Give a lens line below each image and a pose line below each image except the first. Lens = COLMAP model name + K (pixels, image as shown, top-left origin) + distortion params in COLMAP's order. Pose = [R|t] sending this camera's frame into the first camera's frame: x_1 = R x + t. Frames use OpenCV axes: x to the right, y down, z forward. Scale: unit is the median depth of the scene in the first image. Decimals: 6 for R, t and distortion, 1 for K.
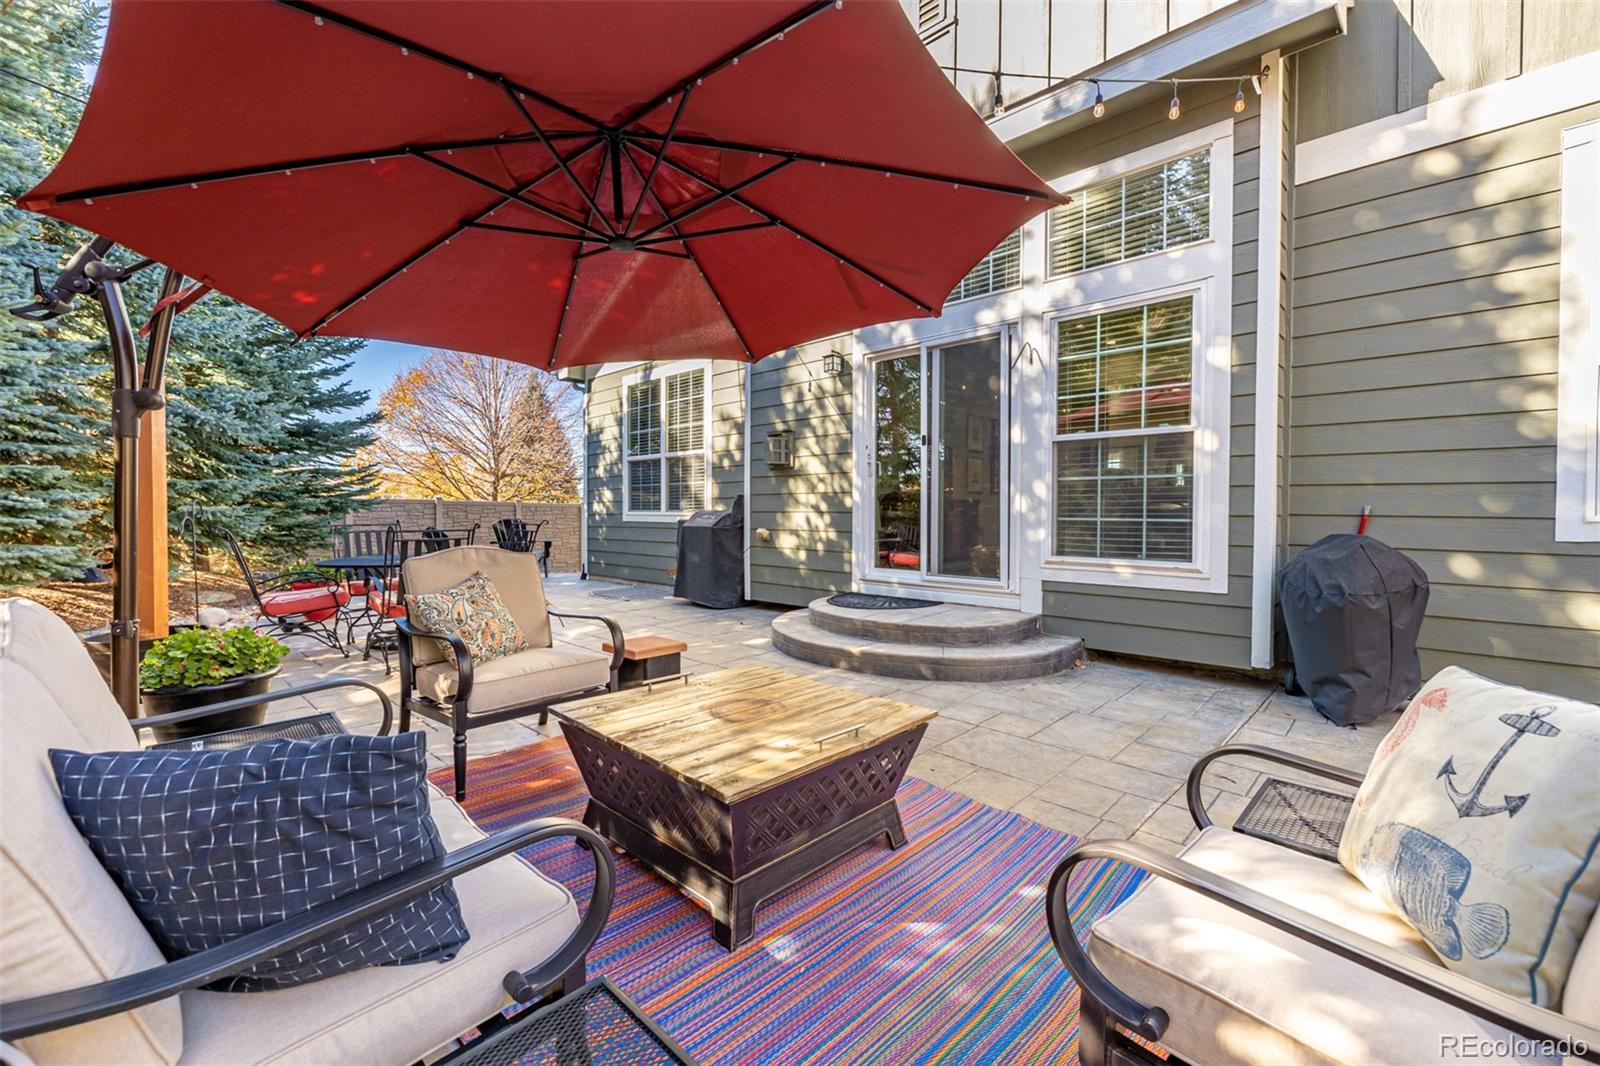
lens RADIAL K [[682.7, 0, 796.9], [0, 682.7, 521.0], [0, 0, 1]] dist [-0.000534, -0.001566]
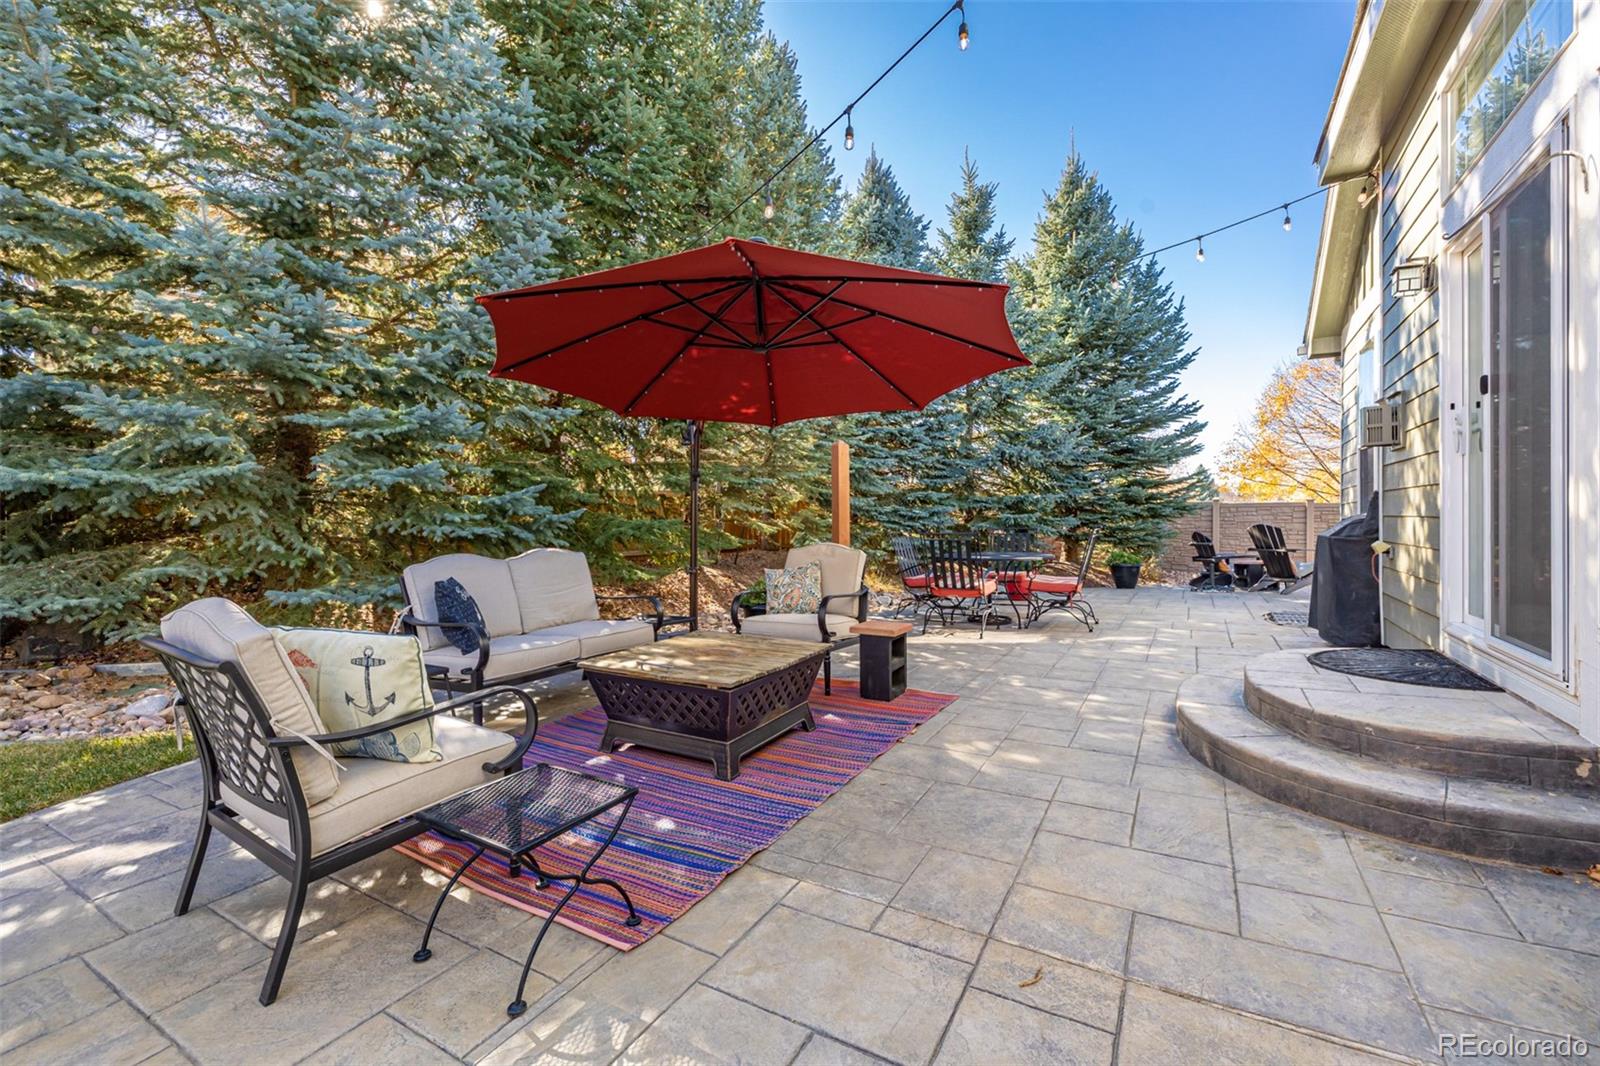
lens RADIAL K [[682.7, 0, 791.9], [0, 682.7, 529.5], [0, 0, 1]] dist [-0.000534, -0.001566]
pose [[0.218304, 0.011061, -0.975818, 0.280862], [-0.001004, 0.999938, 0.011110, -0.004263], [0.975880, -0.001446, 0.218302, 0.162143]]
